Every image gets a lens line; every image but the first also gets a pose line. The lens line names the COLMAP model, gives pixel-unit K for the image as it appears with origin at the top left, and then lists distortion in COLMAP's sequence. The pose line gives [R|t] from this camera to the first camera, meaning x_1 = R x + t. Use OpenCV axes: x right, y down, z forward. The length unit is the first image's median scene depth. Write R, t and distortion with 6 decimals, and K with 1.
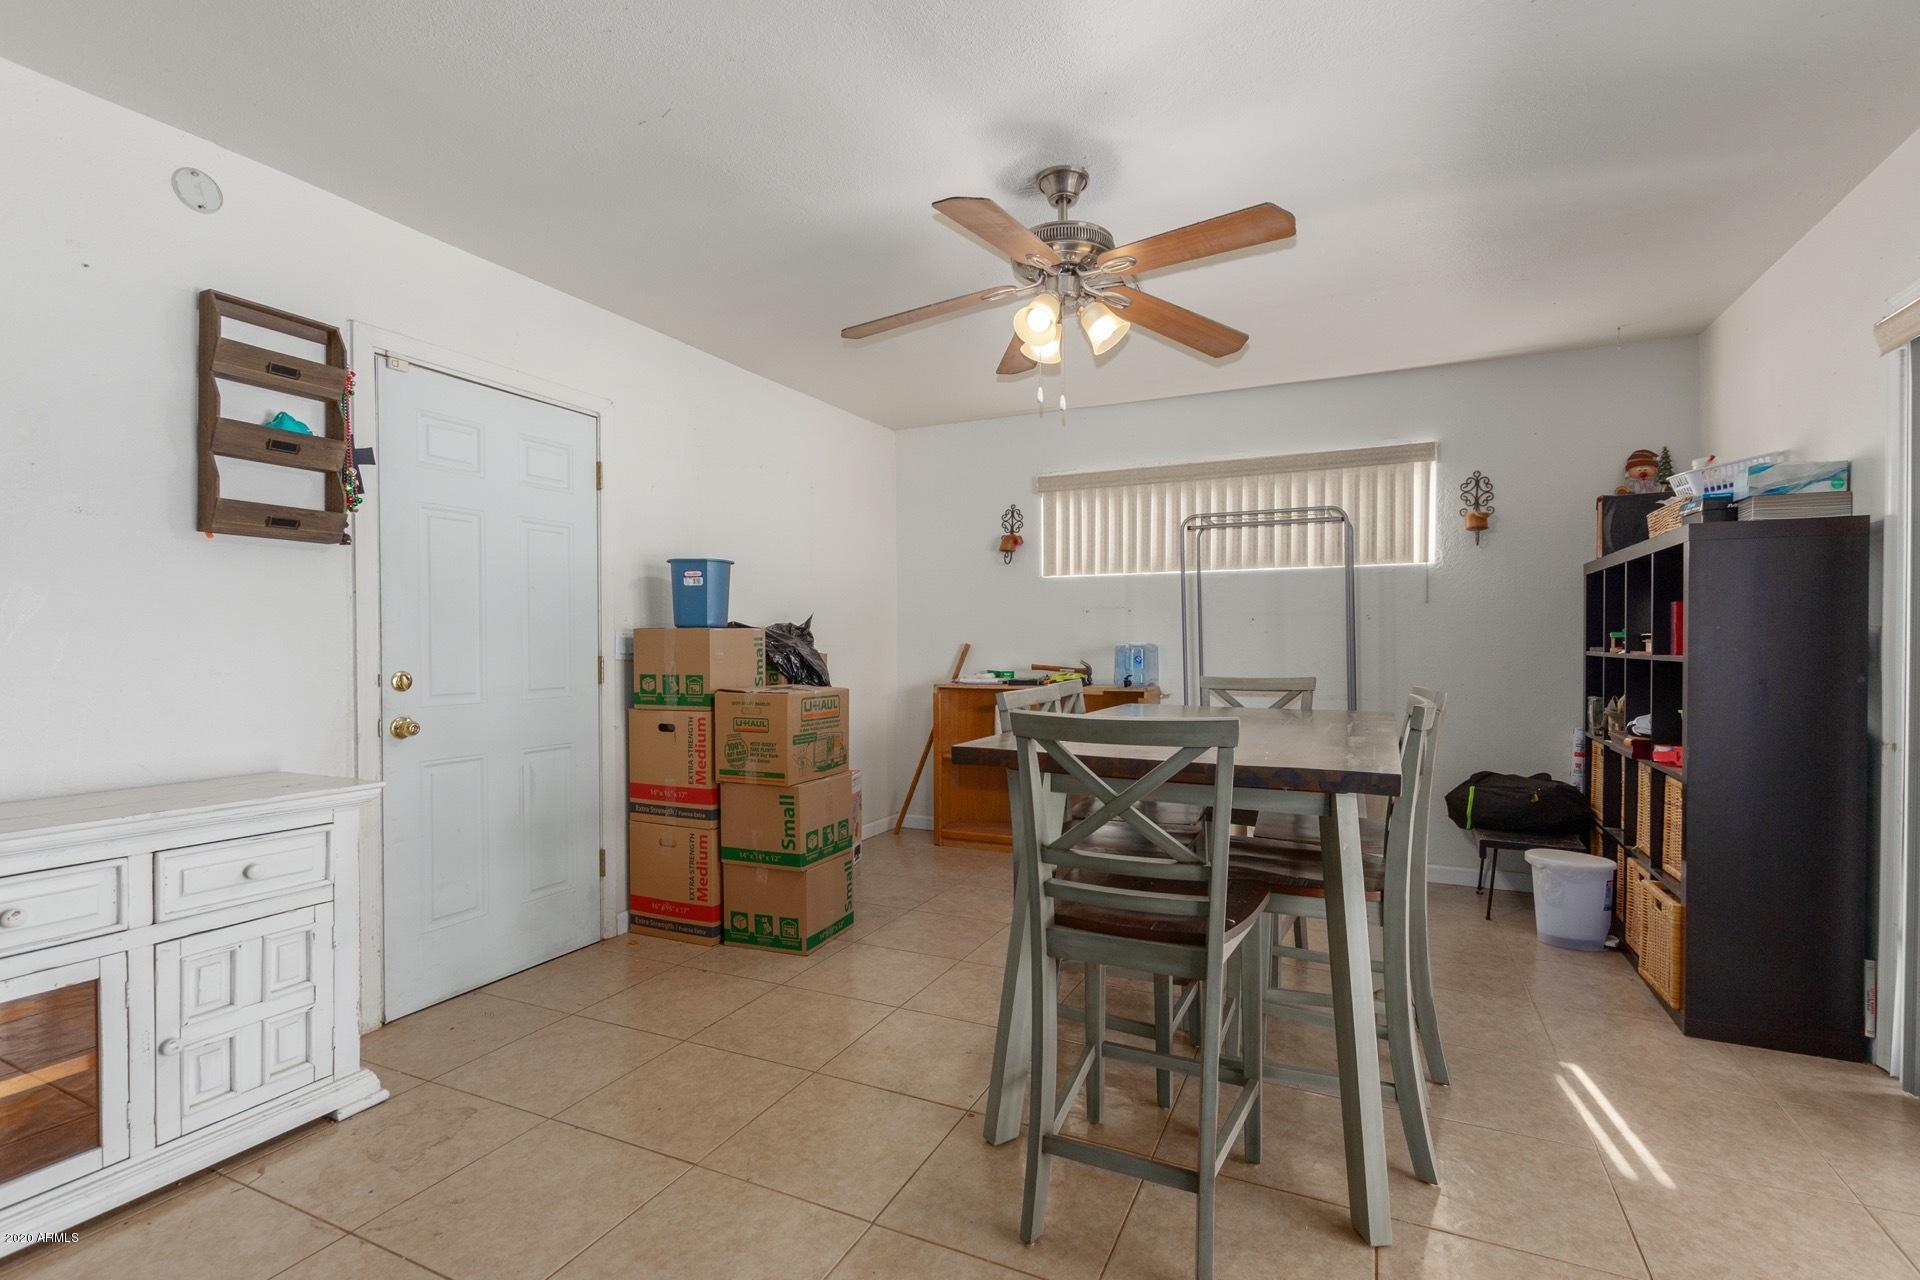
lens RADIAL K [[878.2, 0, 969.4], [0, 878.2, 646.1], [0, 0, 1]] dist [0.011999, -0.001221]
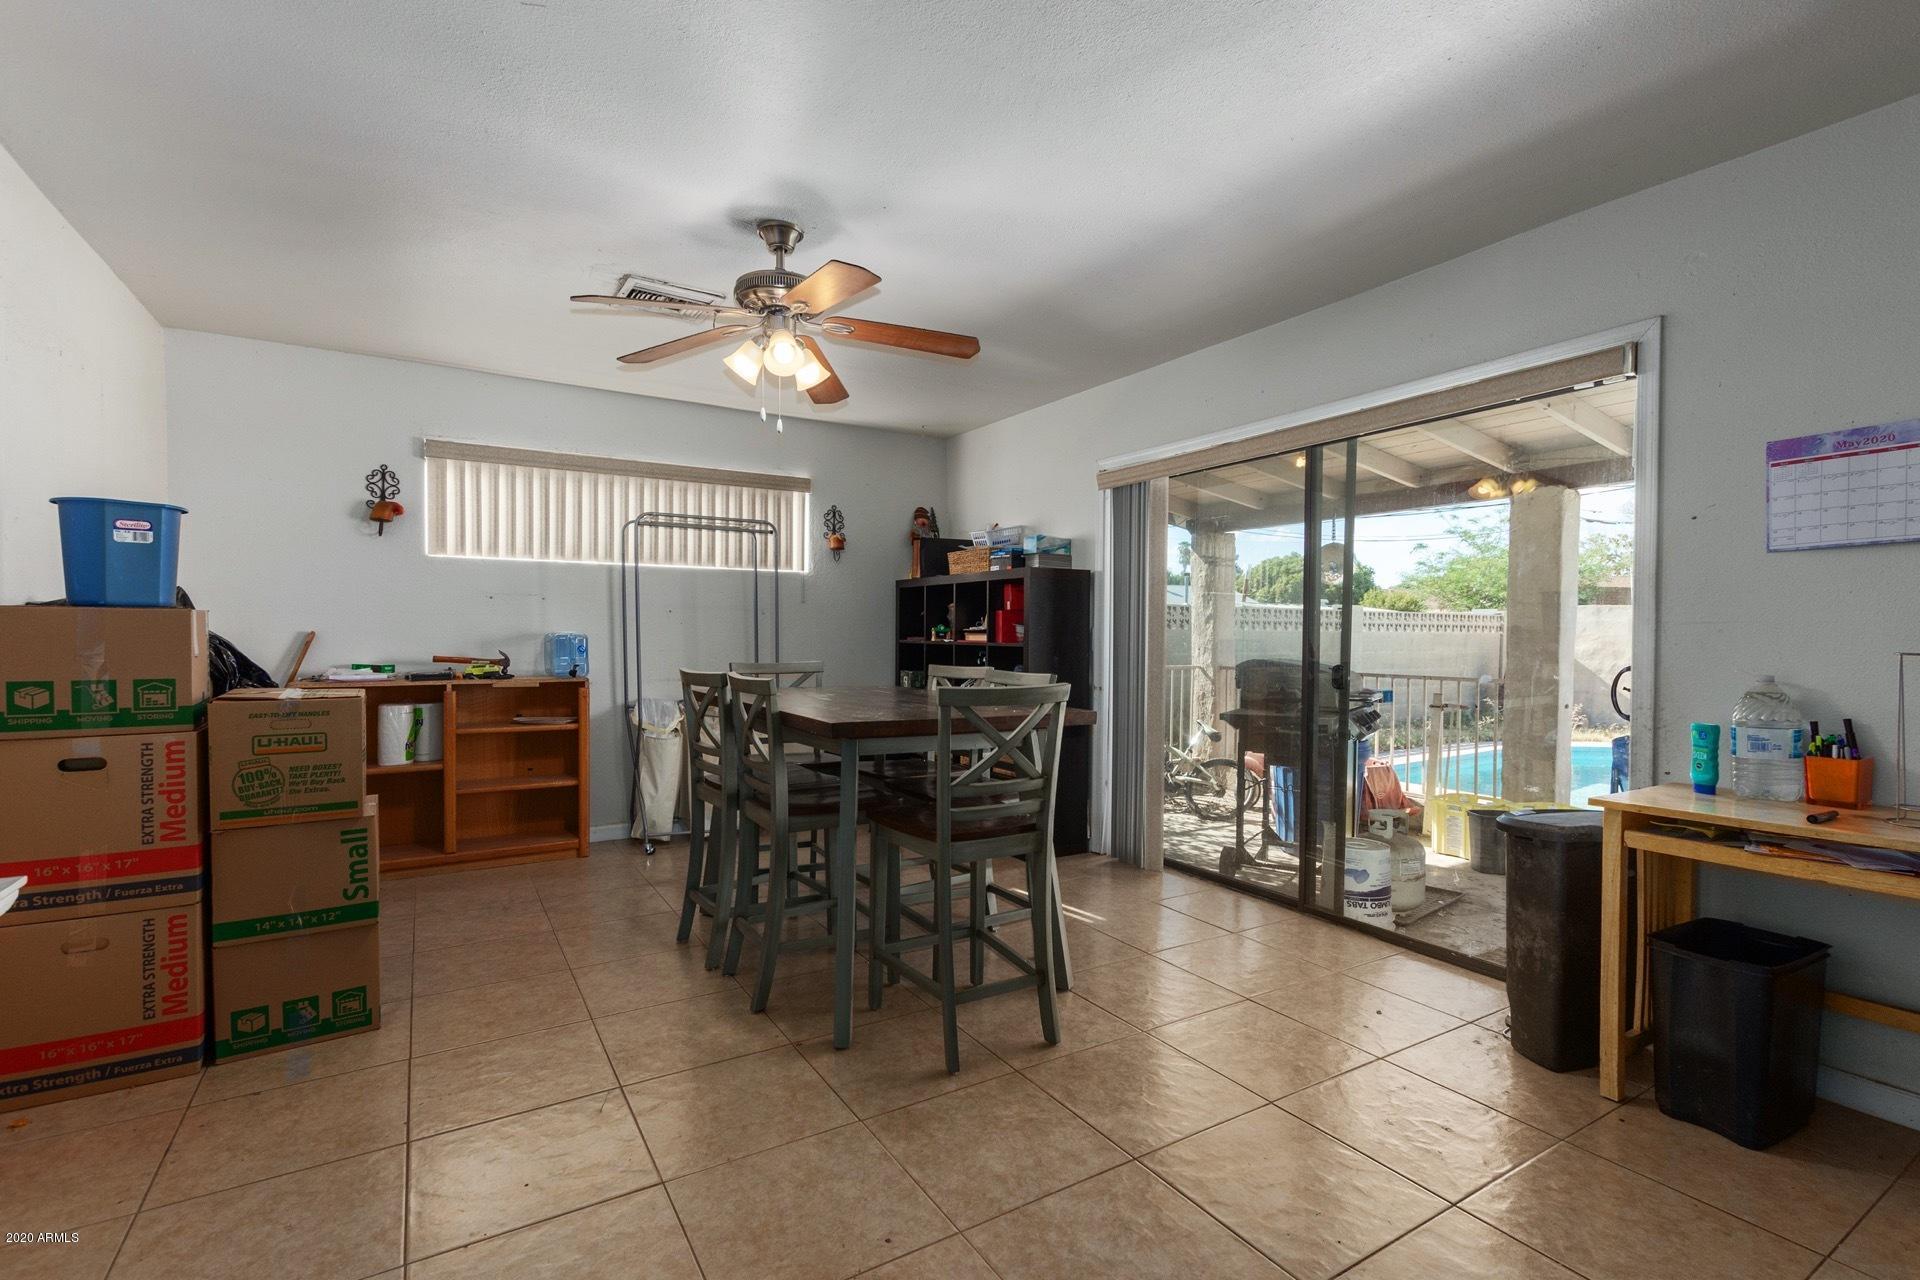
lens RADIAL K [[878.2, 0, 961.5], [0, 878.2, 639.1], [0, 0, 1]] dist [0.011999, -0.001221]
pose [[0.552966, -0.001016, 0.833203, -0.523289], [-0.005139, 0.999976, 0.004630, -0.003509], [-0.833188, -0.006842, 0.552948, 0.120452]]
